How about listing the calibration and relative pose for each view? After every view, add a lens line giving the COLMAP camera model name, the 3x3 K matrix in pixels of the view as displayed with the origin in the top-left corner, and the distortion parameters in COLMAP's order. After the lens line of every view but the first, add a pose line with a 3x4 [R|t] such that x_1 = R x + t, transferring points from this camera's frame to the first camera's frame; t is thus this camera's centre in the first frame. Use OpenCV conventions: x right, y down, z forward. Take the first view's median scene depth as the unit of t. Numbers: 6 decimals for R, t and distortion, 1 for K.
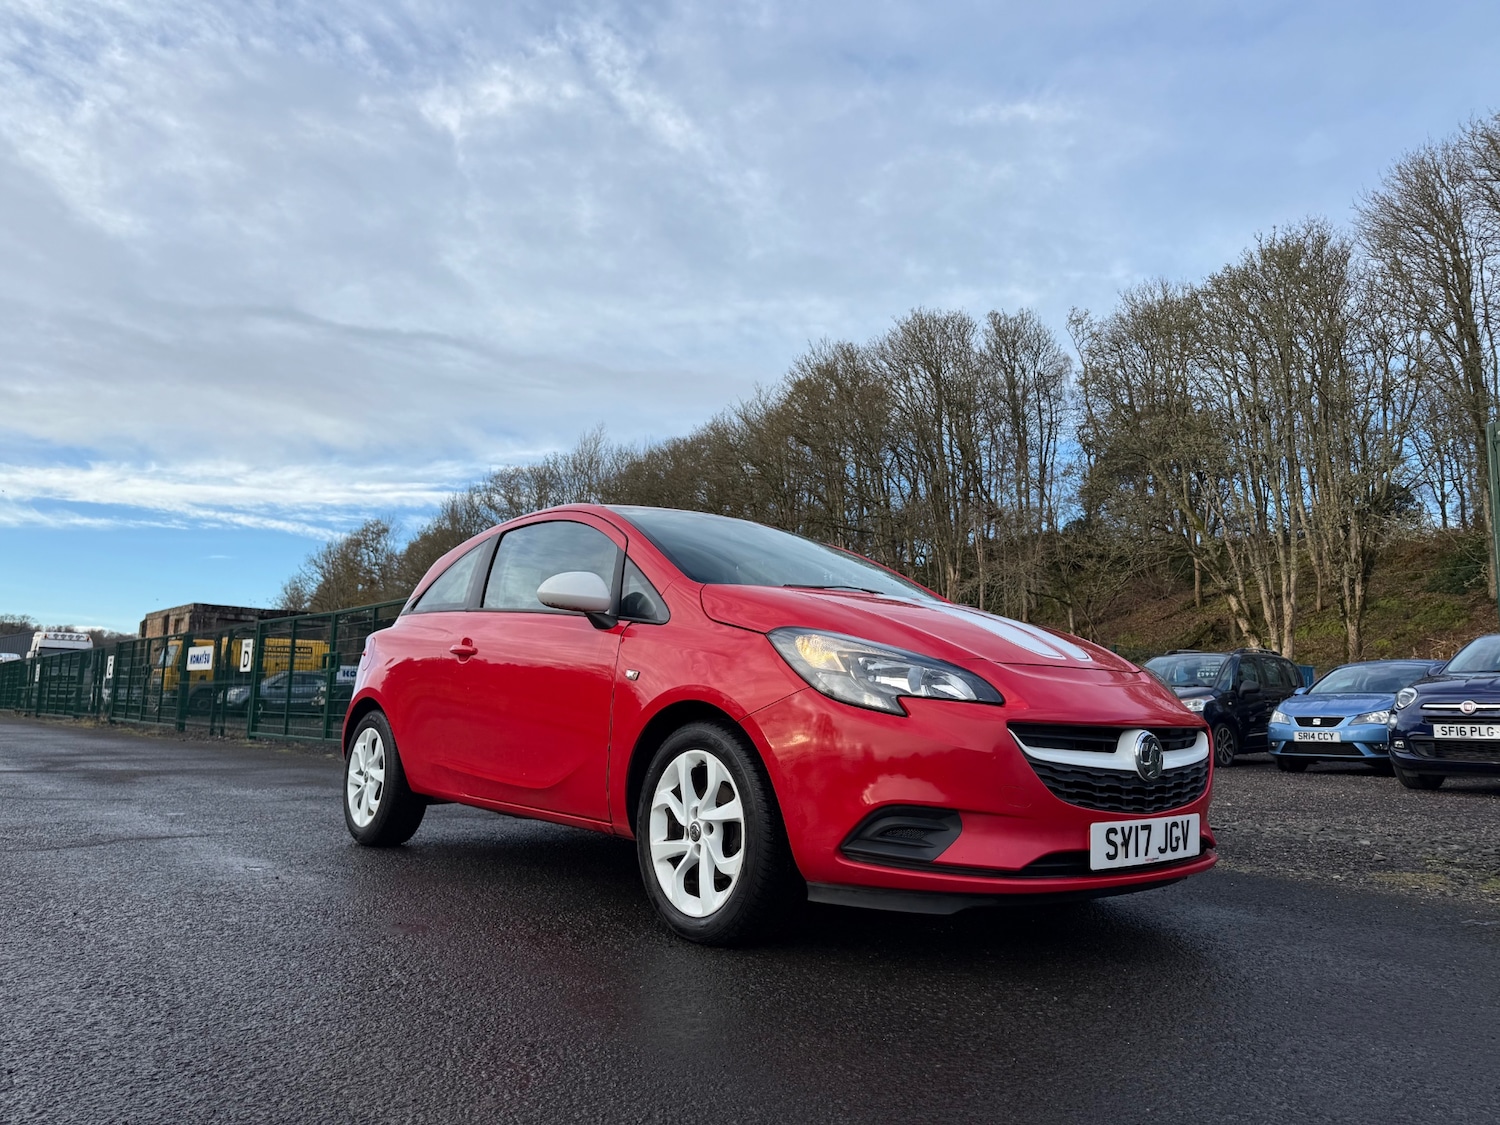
lens RADIAL K [[1101.0, 0, 750.0], [0, 1101.0, 562.5], [0, 0, 1]] dist [0.003377, 0.003088]
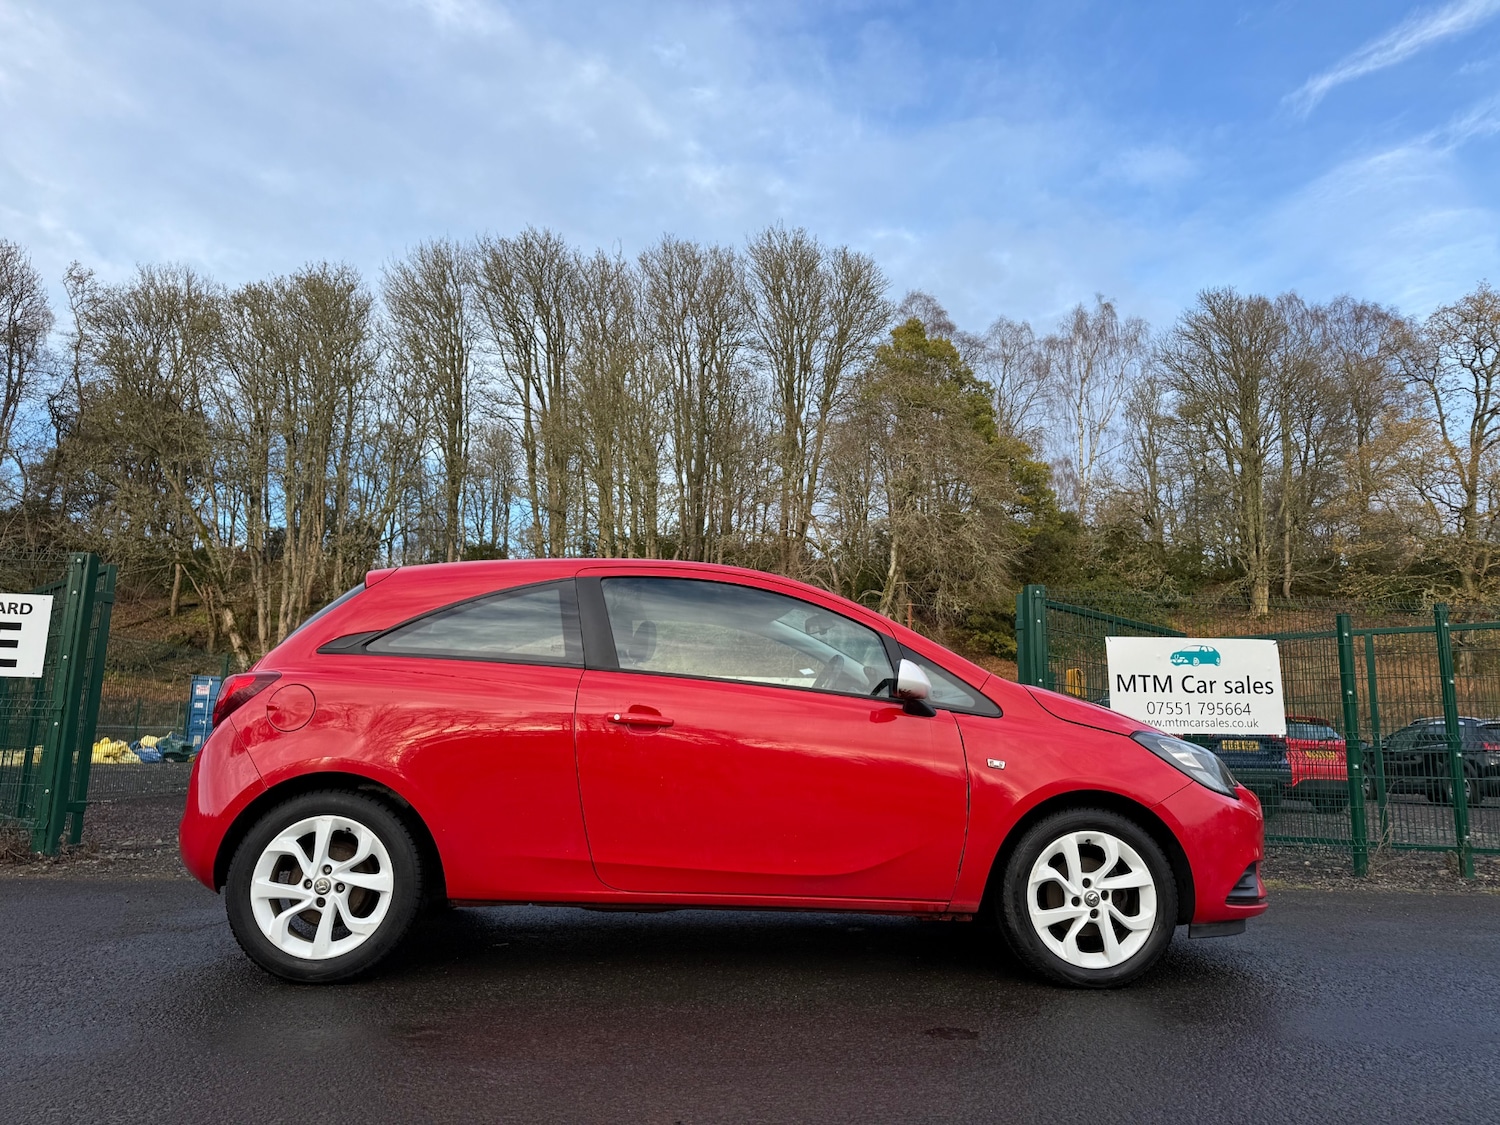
lens RADIAL K [[1096.1, 0, 752.4], [0, 1096.1, 600.6], [0, 0, 1]] dist [0.003892, -0.001442]
pose [[0.558033, 0.104562, 0.823205, -0.113261], [-0.127257, 0.991078, -0.039620, 0.000840], [-0.820003, -0.082649, 0.566360, 0.055570]]
